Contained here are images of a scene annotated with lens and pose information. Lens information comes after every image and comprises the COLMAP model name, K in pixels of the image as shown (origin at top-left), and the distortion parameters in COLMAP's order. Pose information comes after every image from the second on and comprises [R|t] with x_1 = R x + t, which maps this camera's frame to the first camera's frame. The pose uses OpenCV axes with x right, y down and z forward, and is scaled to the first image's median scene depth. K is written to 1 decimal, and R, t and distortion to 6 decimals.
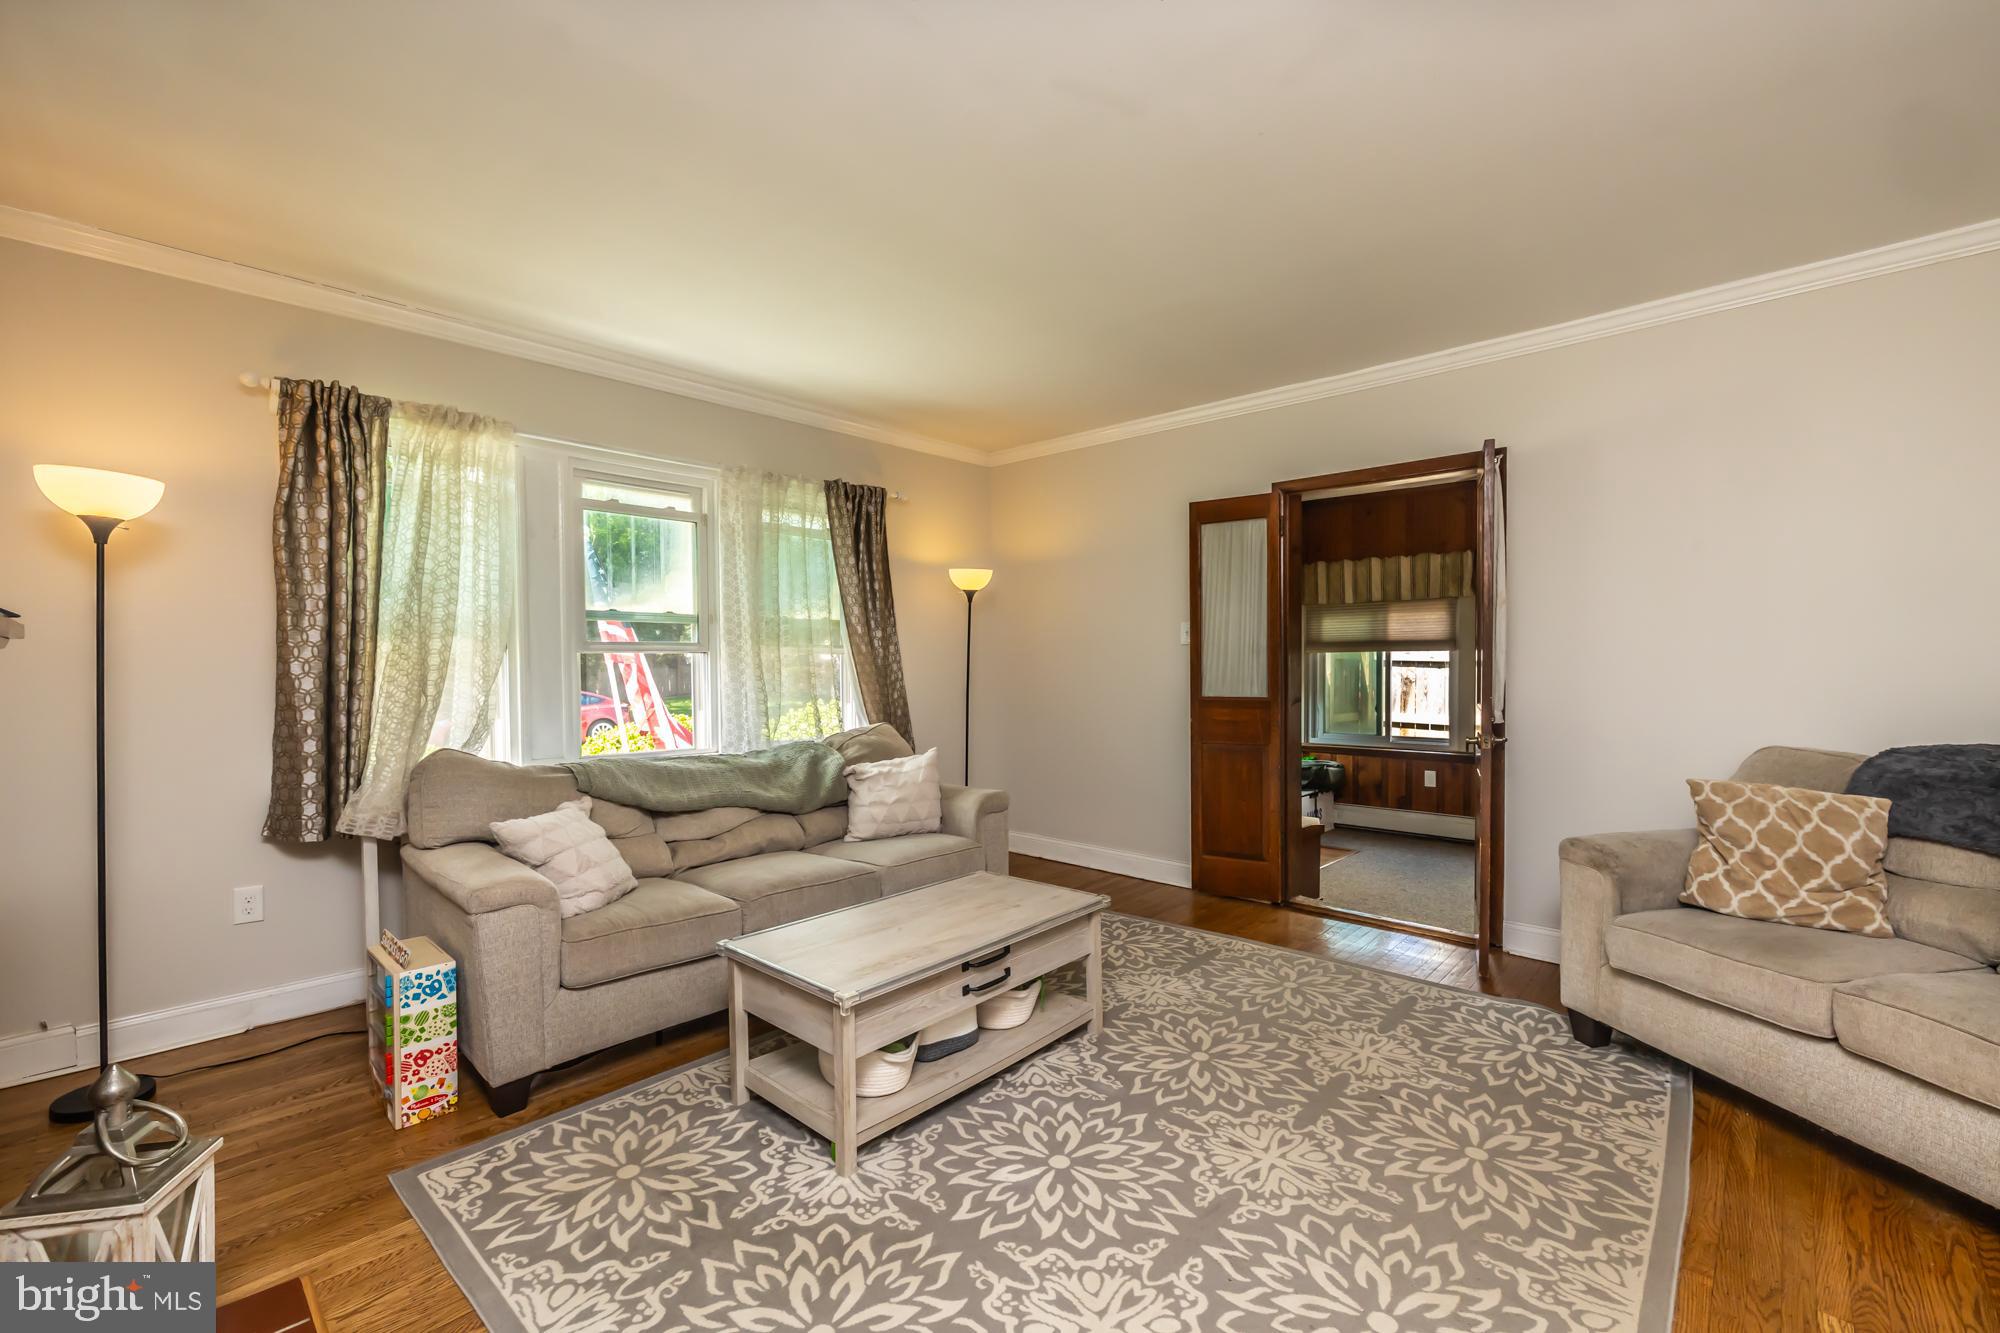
lens RADIAL K [[849.5, 0, 1011.0], [0, 849.5, 662.3], [0, 0, 1]] dist [0.002180, -0.000107]
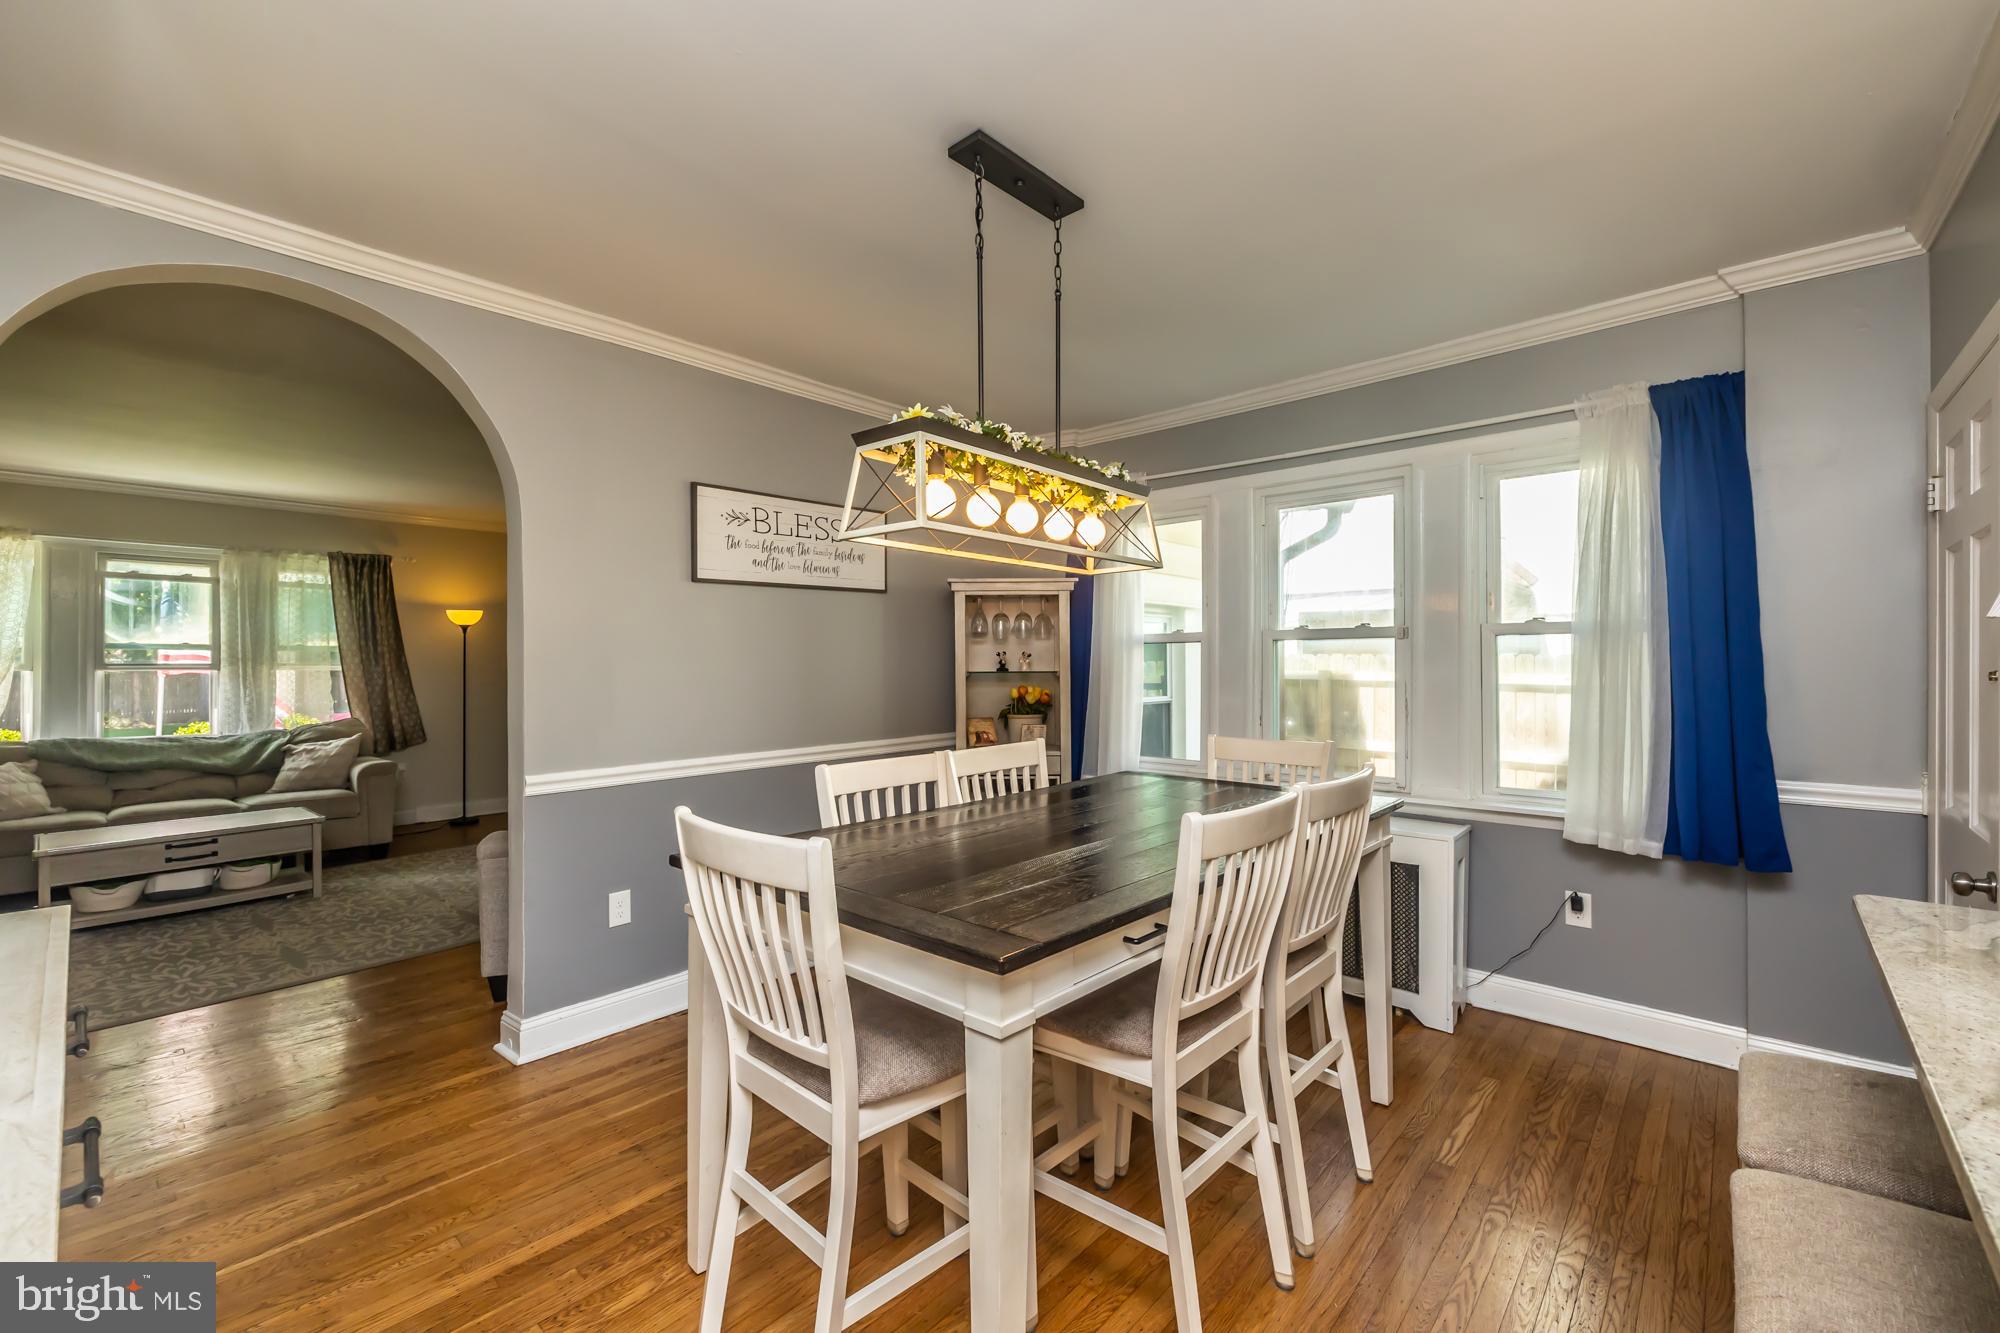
lens RADIAL K [[849.5, 0, 1011.0], [0, 849.5, 662.3], [0, 0, 1]] dist [0.002180, -0.000107]
pose [[0.999988, 0.001485, -0.004642, 1.116016], [-0.001505, 0.999990, -0.004289, -0.022890], [0.004635, 0.004296, 0.999980, -0.524582]]
